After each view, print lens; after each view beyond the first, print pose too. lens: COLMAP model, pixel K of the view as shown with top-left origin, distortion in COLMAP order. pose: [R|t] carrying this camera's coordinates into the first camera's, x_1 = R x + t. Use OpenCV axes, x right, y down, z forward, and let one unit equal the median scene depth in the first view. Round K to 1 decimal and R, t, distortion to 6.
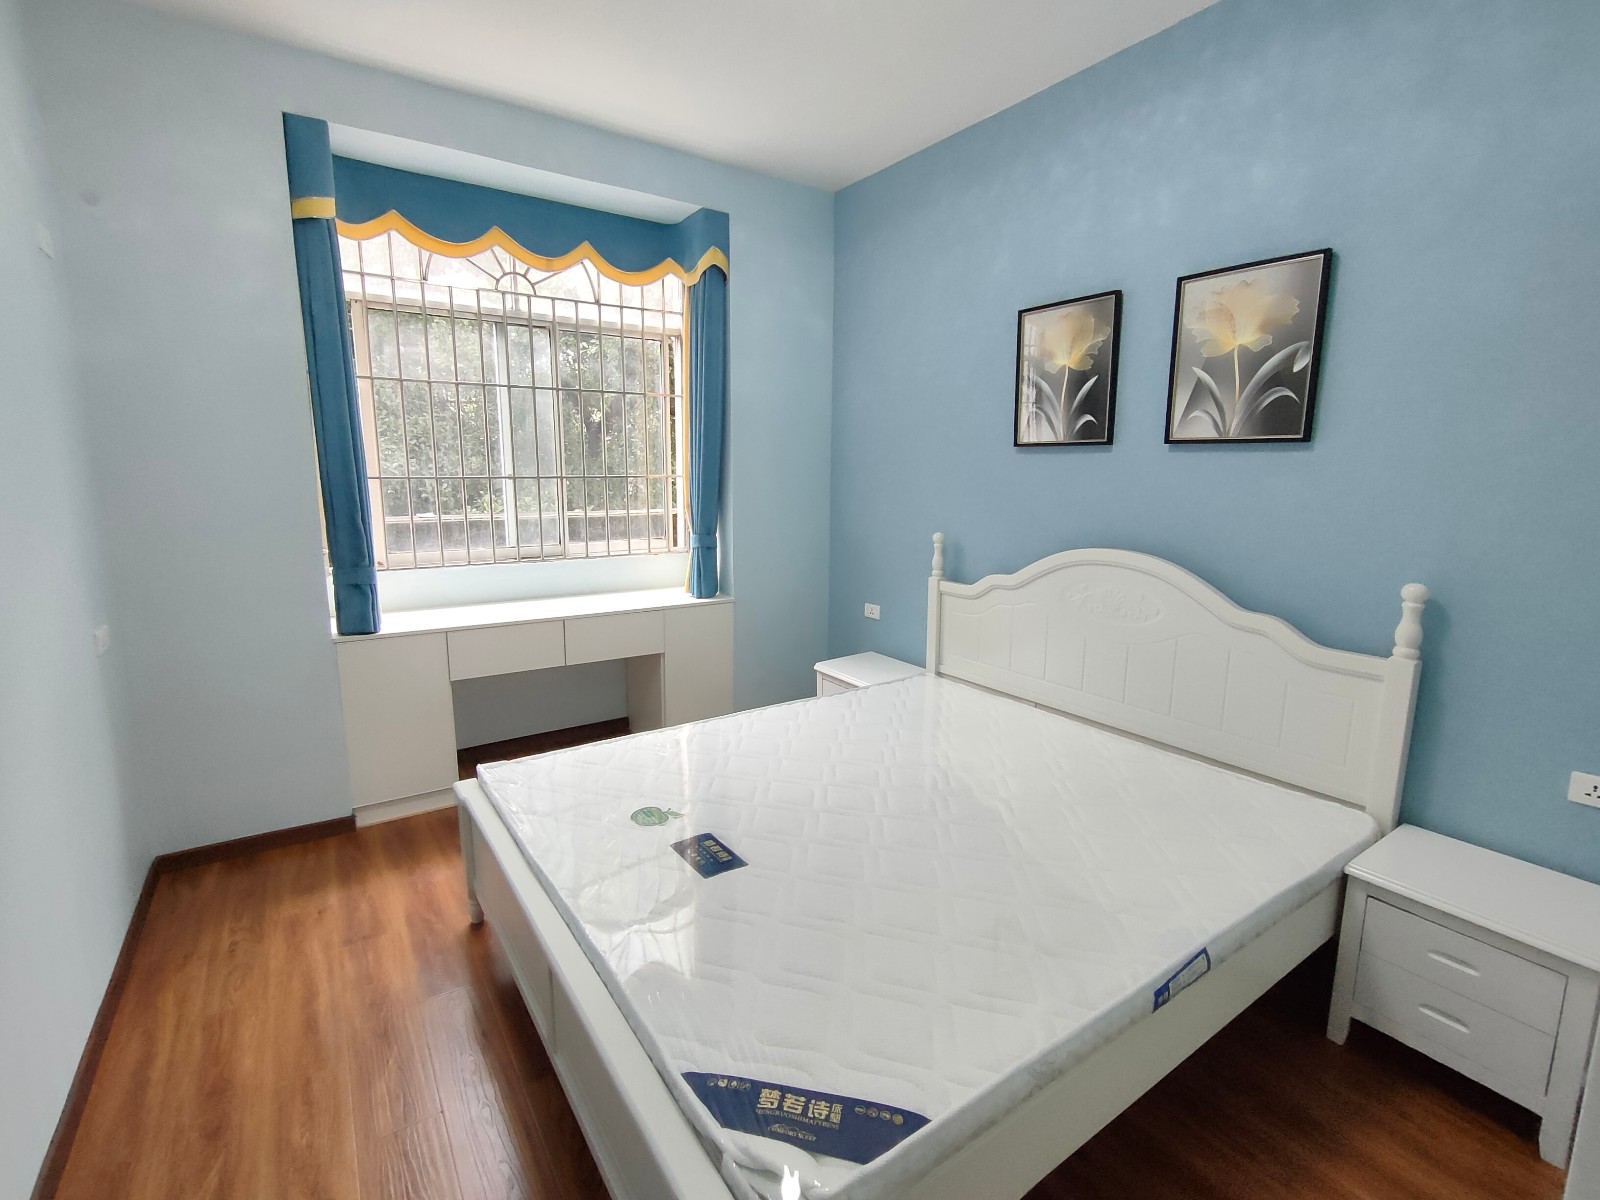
lens RADIAL K [[730.6, 0, 791.5], [0, 730.6, 585.0], [0, 0, 1]] dist [-0.002160, 0.000275]
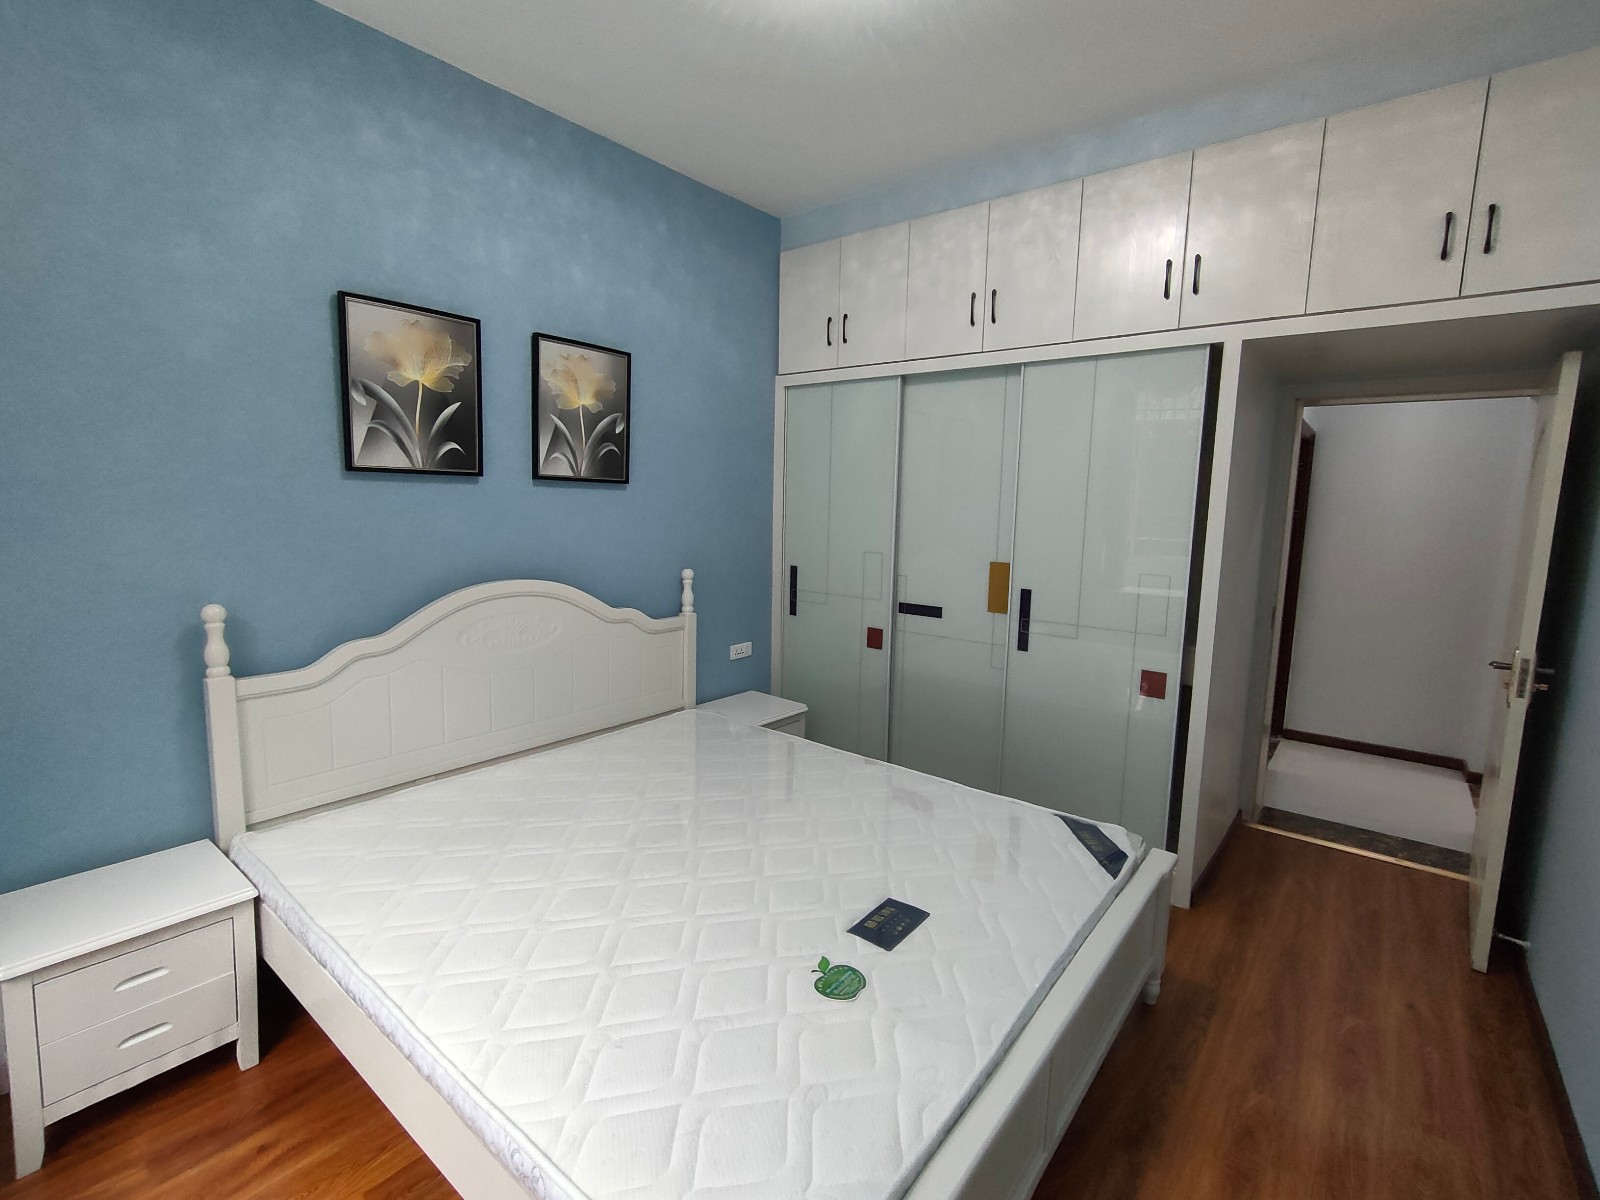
lens RADIAL K [[730.6, 0, 789.9], [0, 730.6, 595.8], [0, 0, 1]] dist [-0.002160, 0.000275]
pose [[-0.285542, -0.130372, 0.949457, -0.701105], [0.134334, 0.975479, 0.174345, -0.168039], [-0.948905, 0.177327, -0.261027, 0.991570]]
